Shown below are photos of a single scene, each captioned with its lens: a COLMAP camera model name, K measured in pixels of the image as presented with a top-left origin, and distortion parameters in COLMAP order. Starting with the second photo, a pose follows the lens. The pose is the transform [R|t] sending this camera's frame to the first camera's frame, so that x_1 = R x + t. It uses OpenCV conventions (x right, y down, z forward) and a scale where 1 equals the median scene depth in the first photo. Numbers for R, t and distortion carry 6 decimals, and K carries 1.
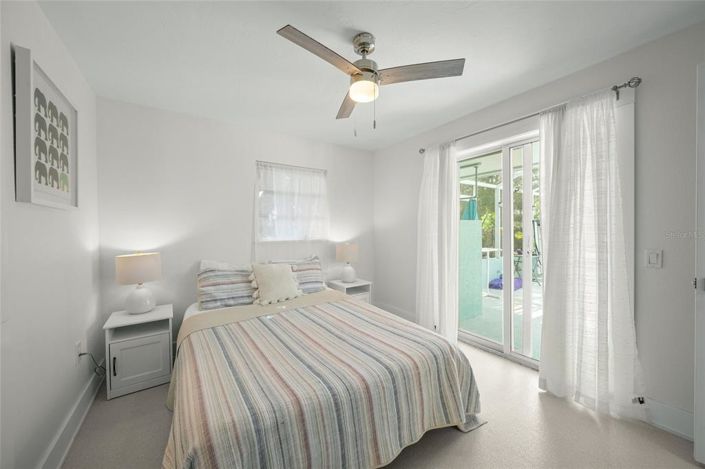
lens RADIAL K [[255.7, 0, 355.9], [0, 255.7, 232.9], [0, 0, 1]] dist [-0.007237, -0.000348]
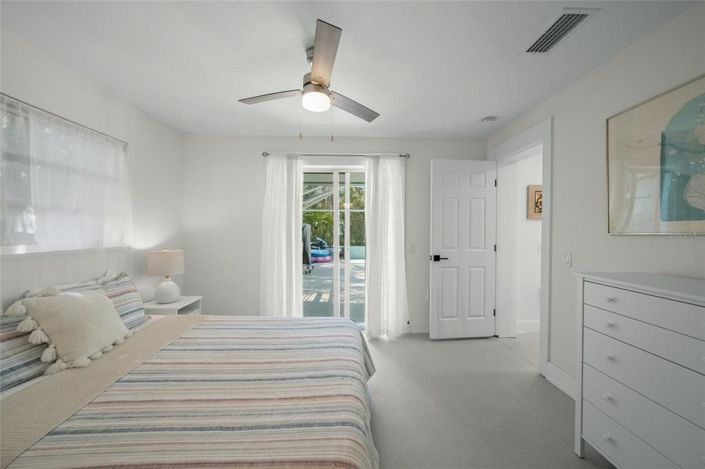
lens RADIAL K [[255.7, 0, 359.0], [0, 255.7, 234.3], [0, 0, 1]] dist [-0.007237, -0.000348]
pose [[0.542056, -0.001560, 0.840341, -0.482623], [0.003493, 0.999994, -0.000397, -0.004733], [-0.840335, 0.003150, 0.542058, 0.180991]]
